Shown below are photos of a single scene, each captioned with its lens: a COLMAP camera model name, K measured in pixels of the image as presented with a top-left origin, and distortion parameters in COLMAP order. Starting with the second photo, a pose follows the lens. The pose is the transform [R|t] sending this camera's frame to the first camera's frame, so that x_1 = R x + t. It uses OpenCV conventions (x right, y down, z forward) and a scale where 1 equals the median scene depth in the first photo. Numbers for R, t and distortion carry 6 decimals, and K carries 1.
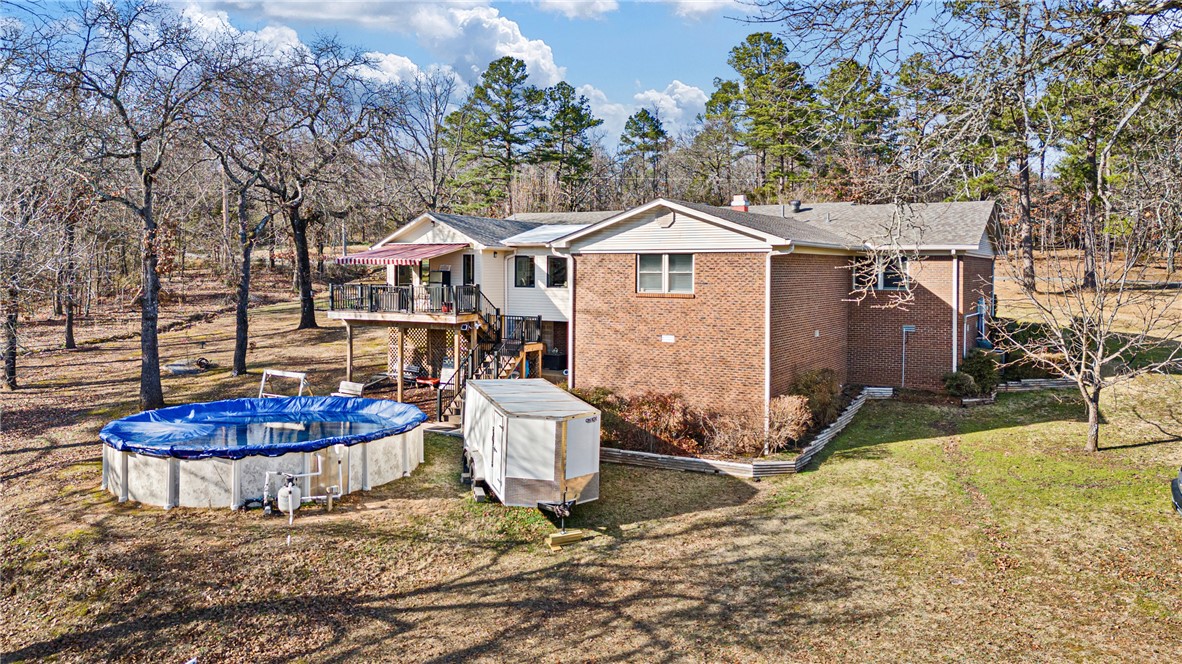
lens RADIAL K [[860.3, 0, 593.2], [0, 860.3, 305.2], [0, 0, 1]] dist [0.059393, 0.000041]
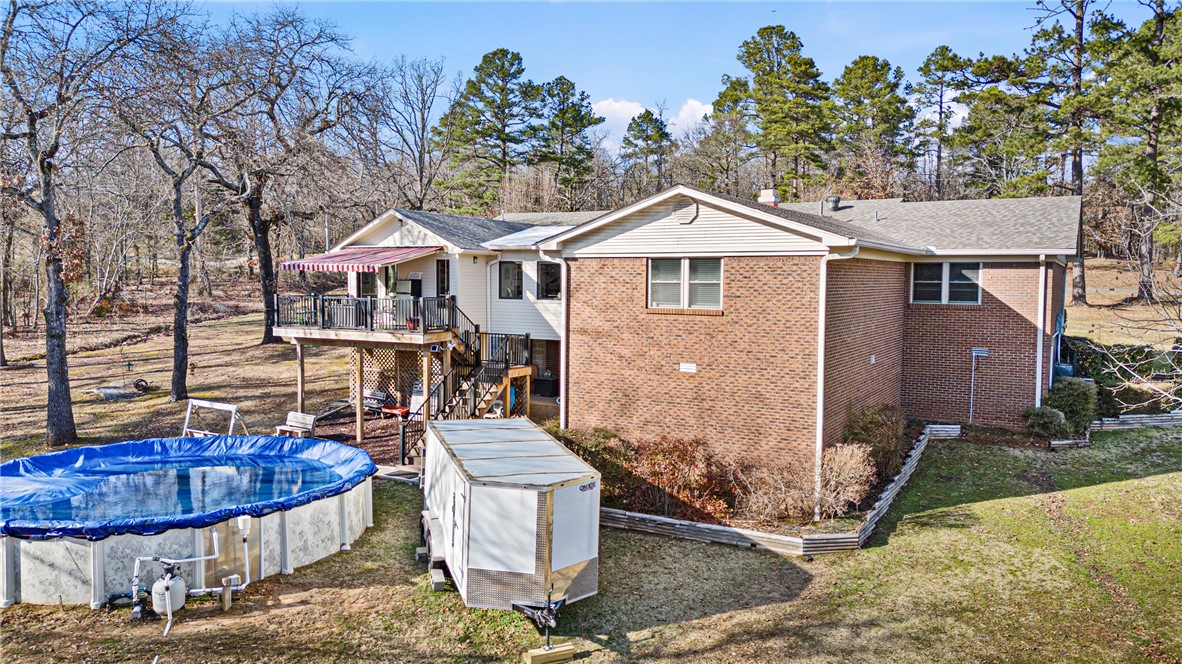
lens RADIAL K [[855.7, 0, 588.6], [0, 855.7, 337.0], [0, 0, 1]] dist [0.026837, -0.002336]
pose [[0.999975, 0.003285, -0.006204, 0.002018], [-0.003113, 0.999619, 0.027418, -0.009206], [0.006291, -0.027398, 0.999605, 0.218692]]
